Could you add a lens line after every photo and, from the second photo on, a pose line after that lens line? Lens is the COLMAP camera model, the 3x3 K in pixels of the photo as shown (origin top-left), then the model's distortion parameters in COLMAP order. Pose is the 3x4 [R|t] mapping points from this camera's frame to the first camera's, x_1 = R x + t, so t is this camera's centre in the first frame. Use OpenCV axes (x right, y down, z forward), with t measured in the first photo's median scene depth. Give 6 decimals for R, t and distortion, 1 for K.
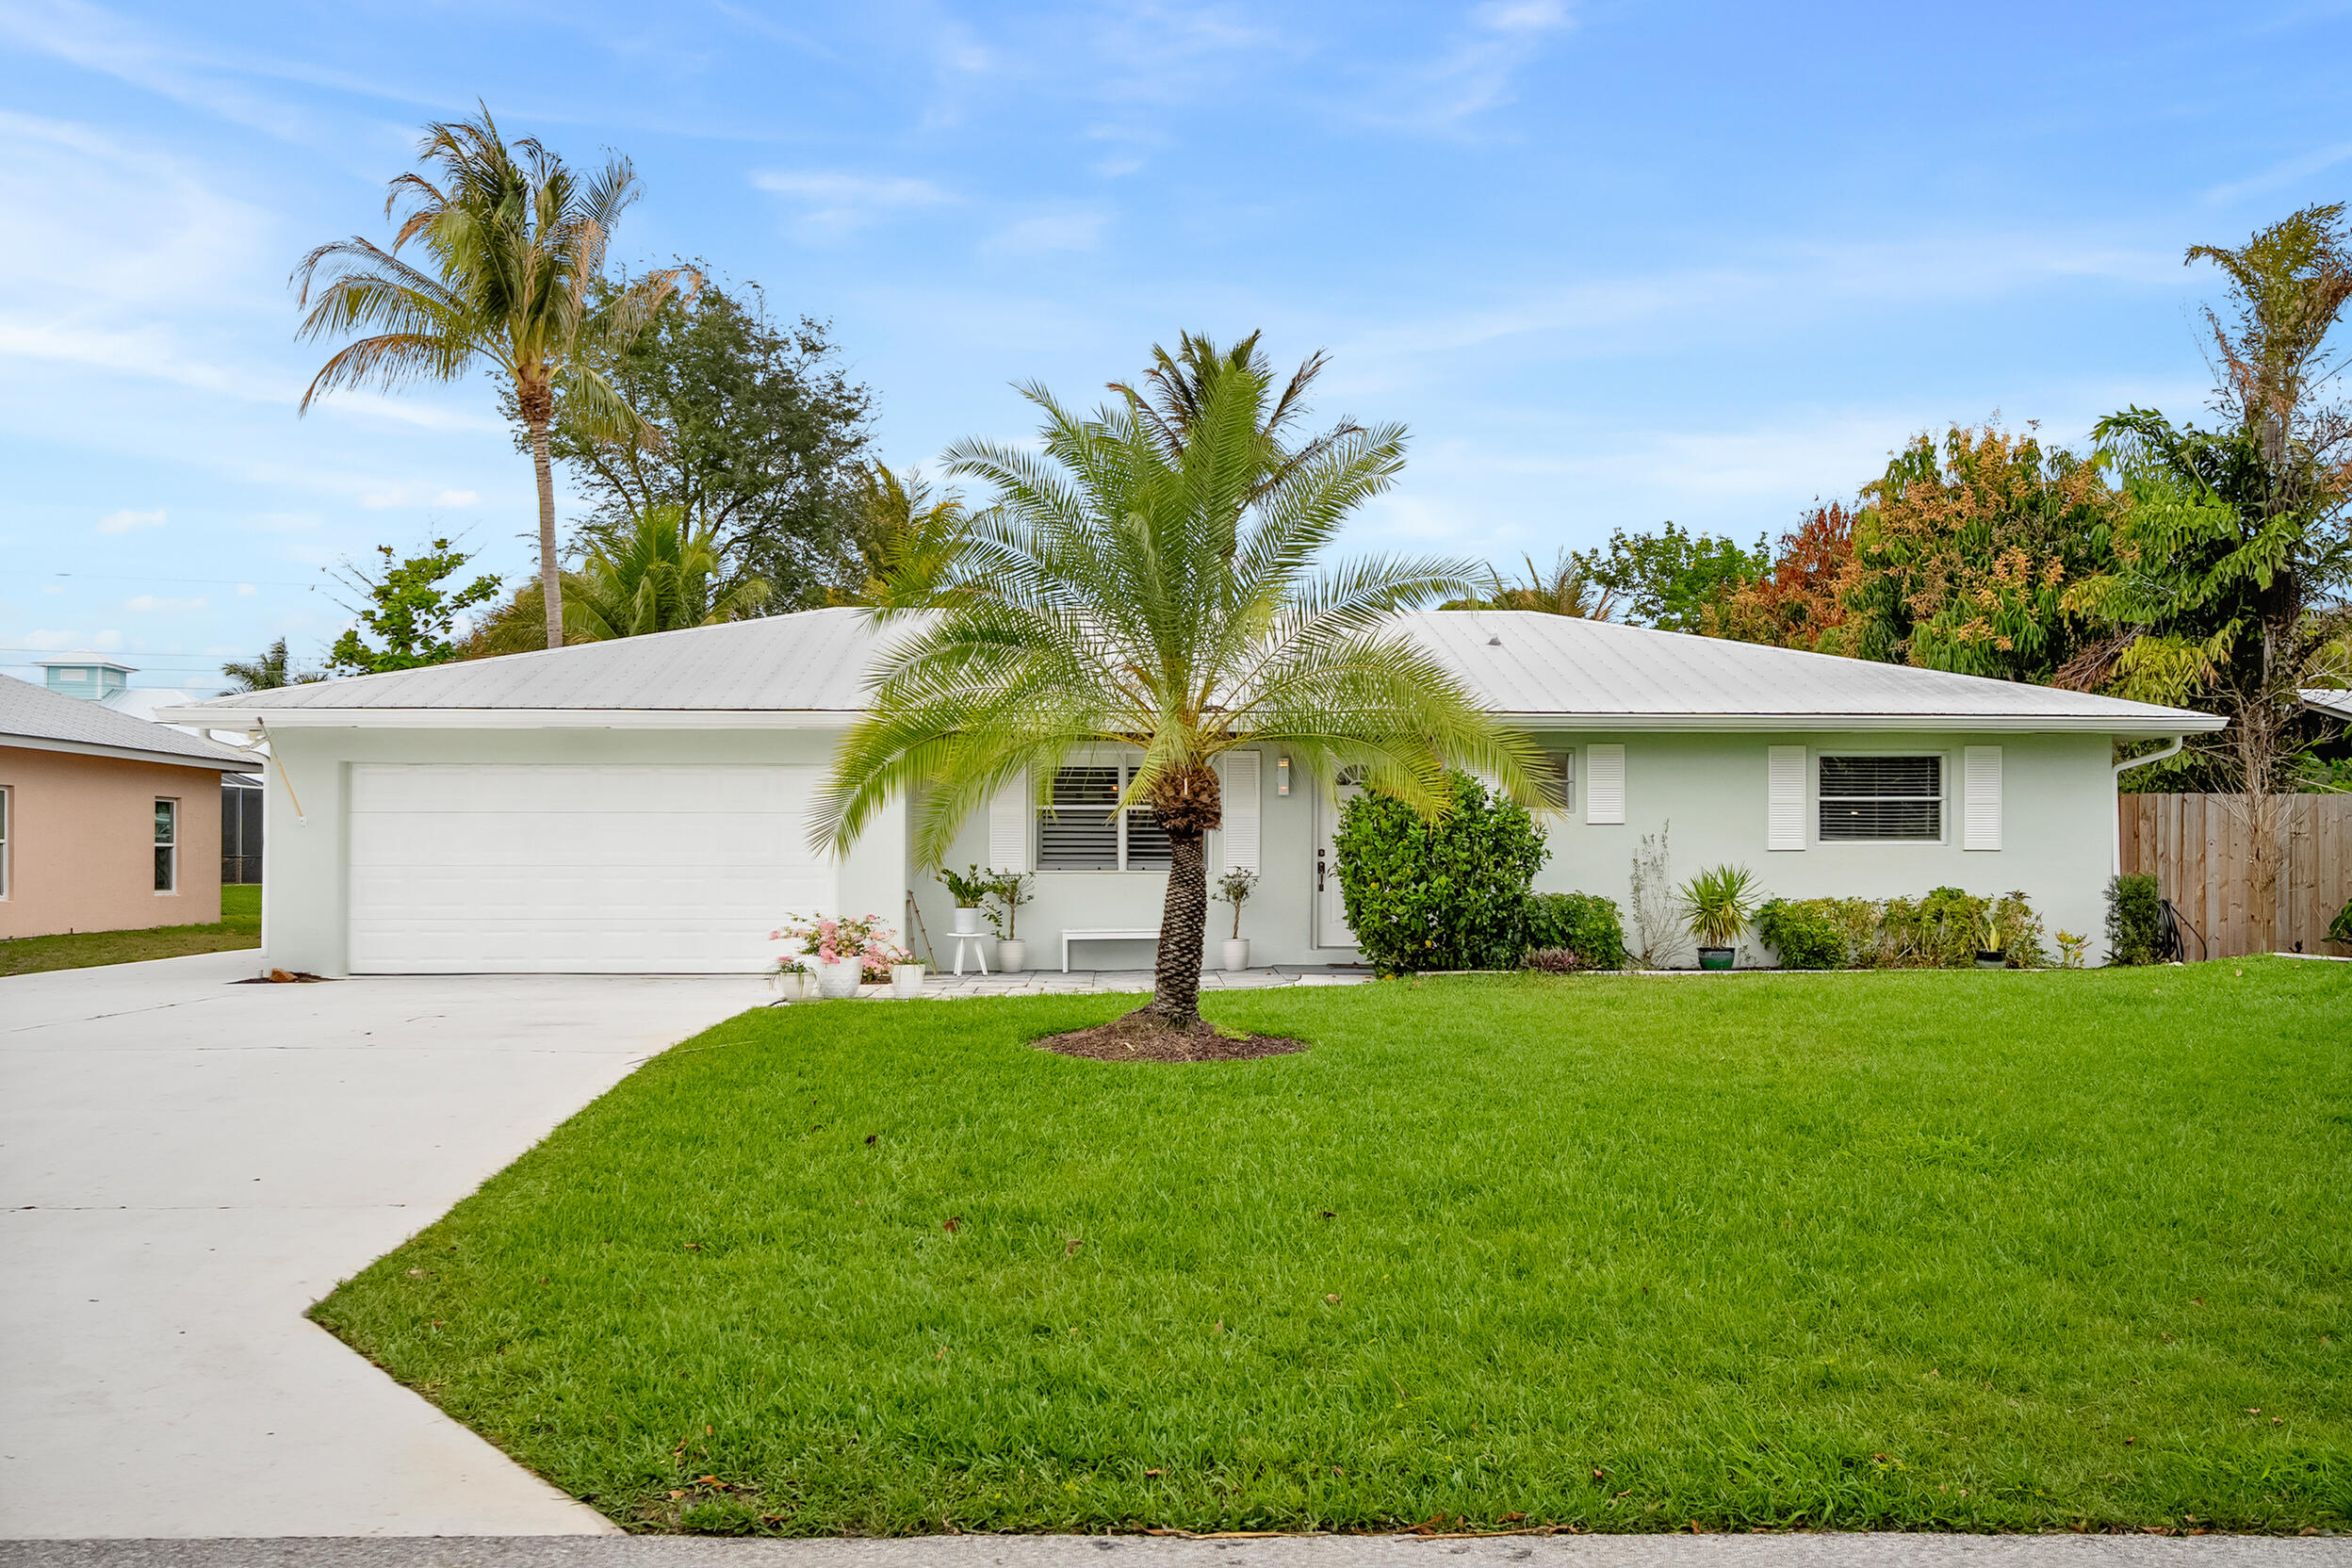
lens RADIAL K [[1867.8, 0, 1165.3], [0, 1867.8, 789.4], [0, 0, 1]] dist [0.003970, -0.001839]
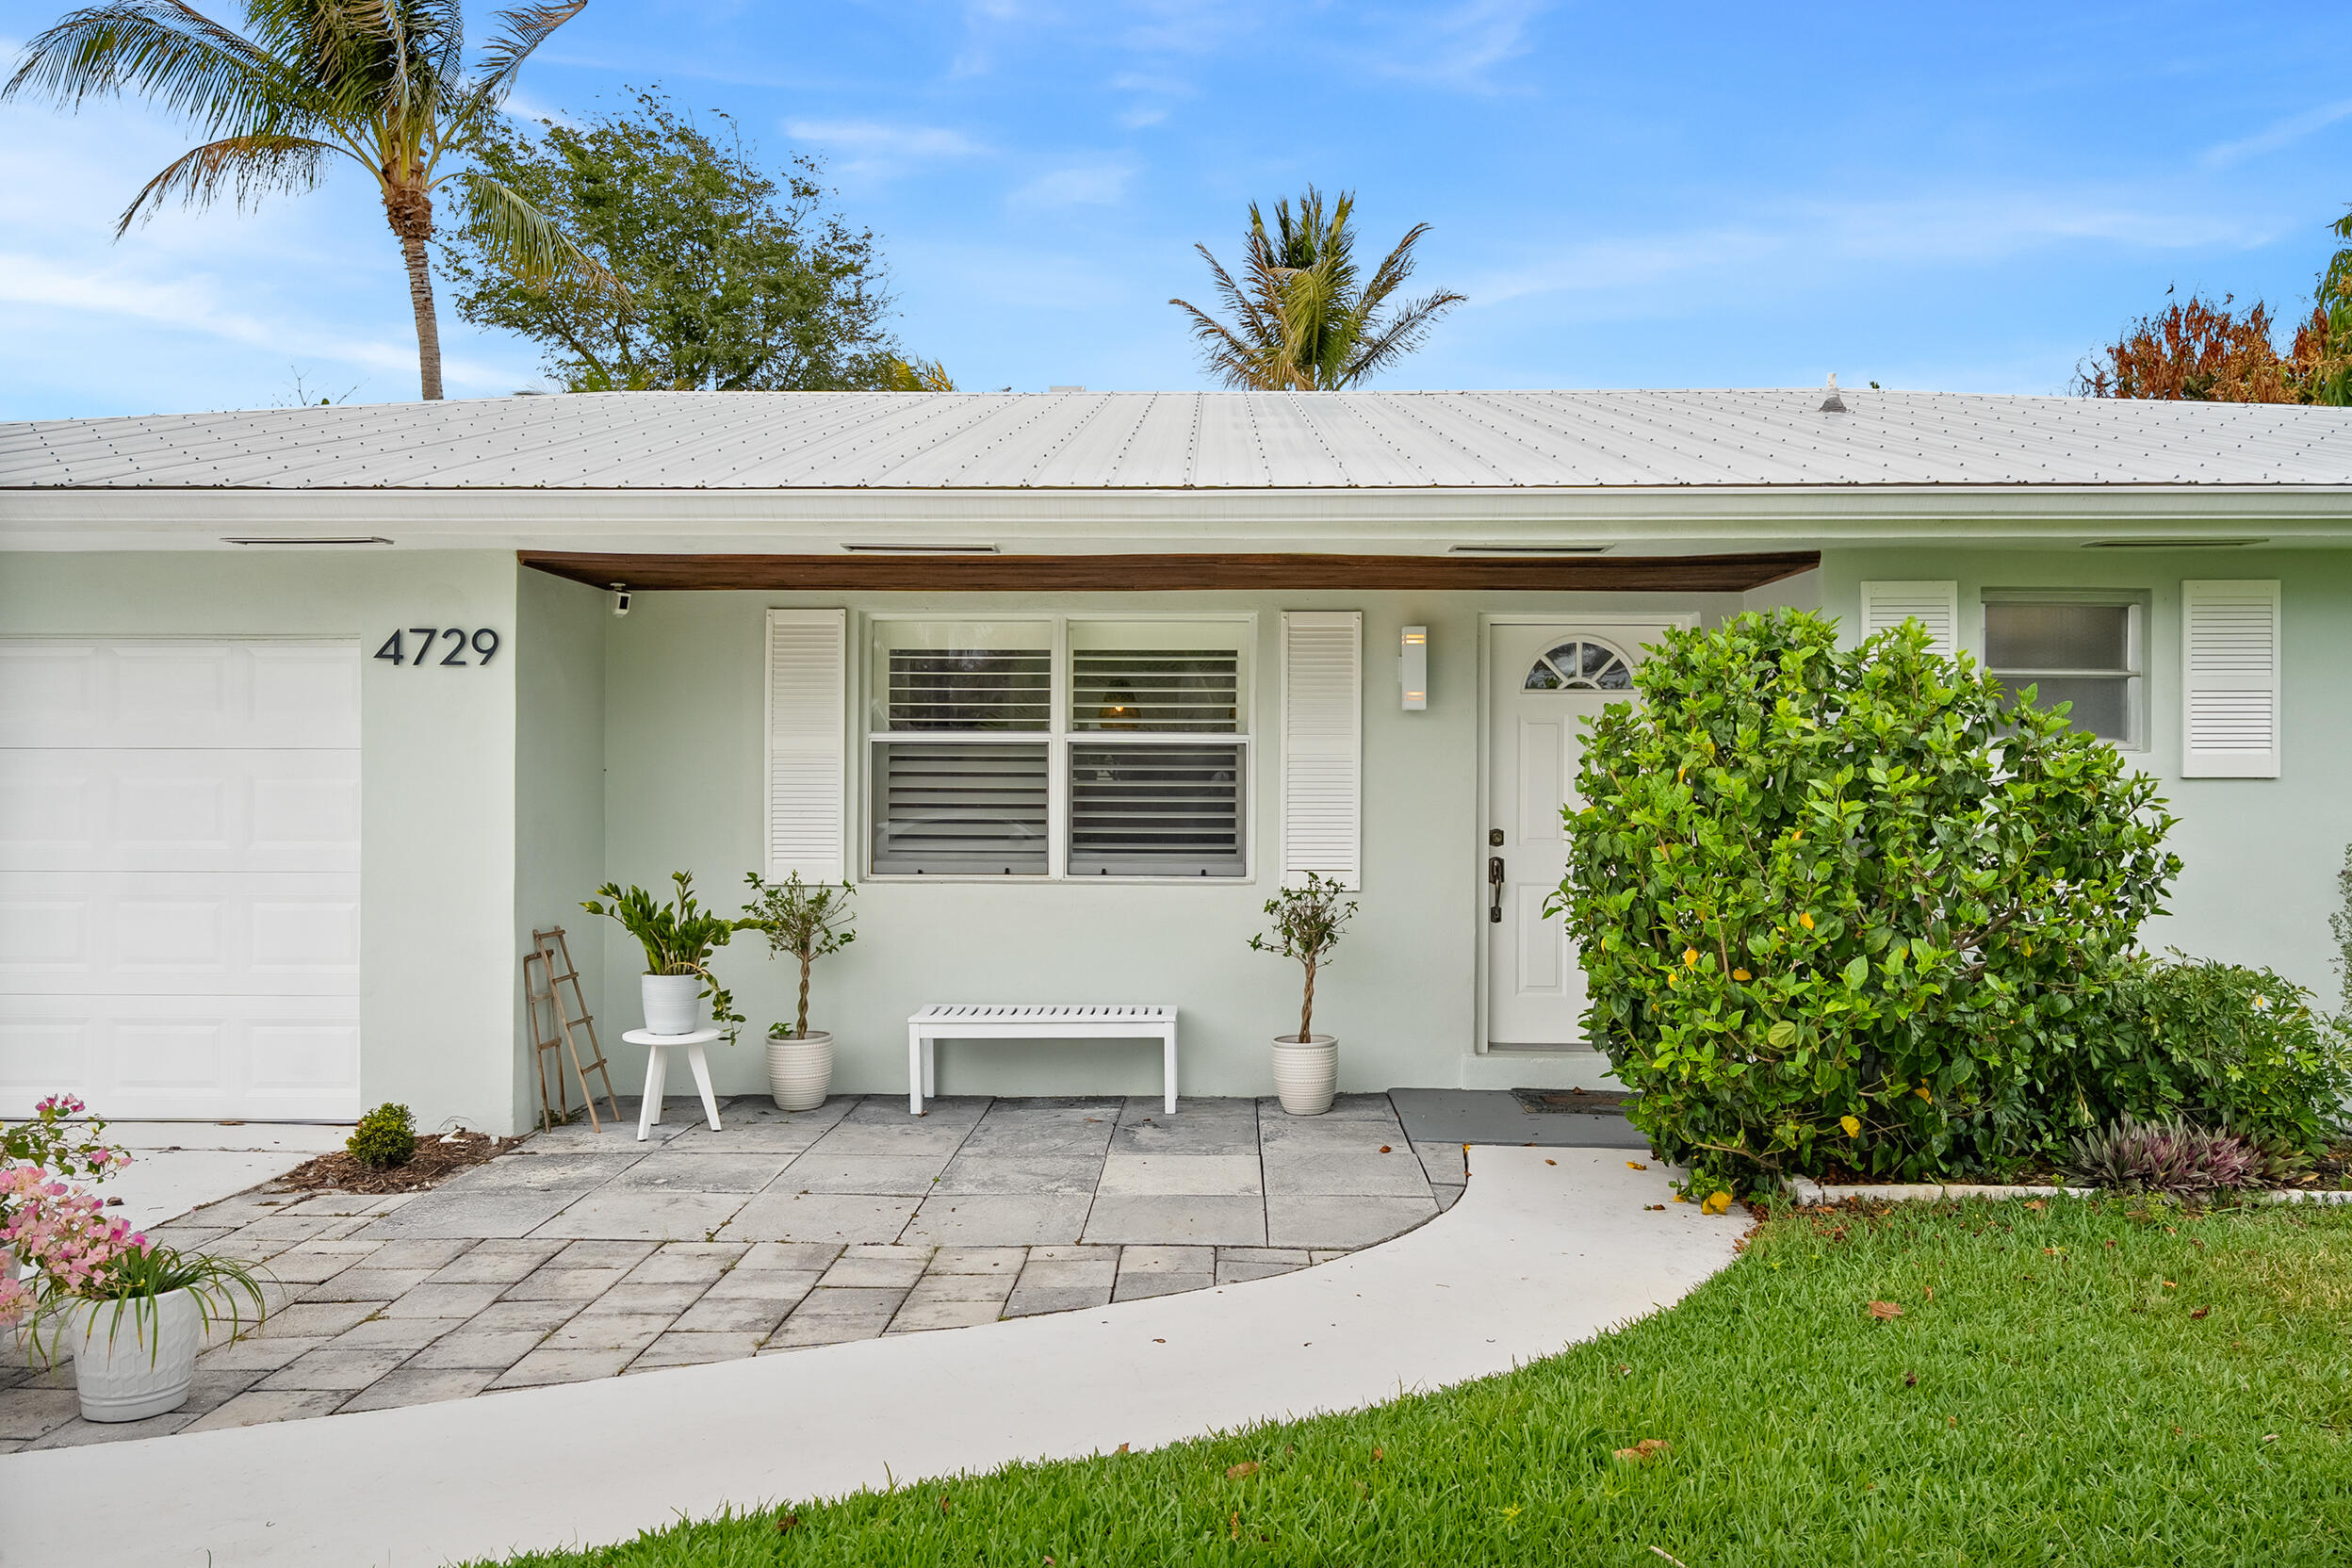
lens RADIAL K [[1737.1, 0, 1124.0], [0, 1737.1, 758.7], [0, 0, 1]] dist [0.029107, 0.004375]
pose [[0.997516, 0.001845, -0.070410, 0.024013], [-0.000460, 0.999806, 0.019677, 0.006515], [0.070433, -0.019596, 0.997324, 0.595139]]
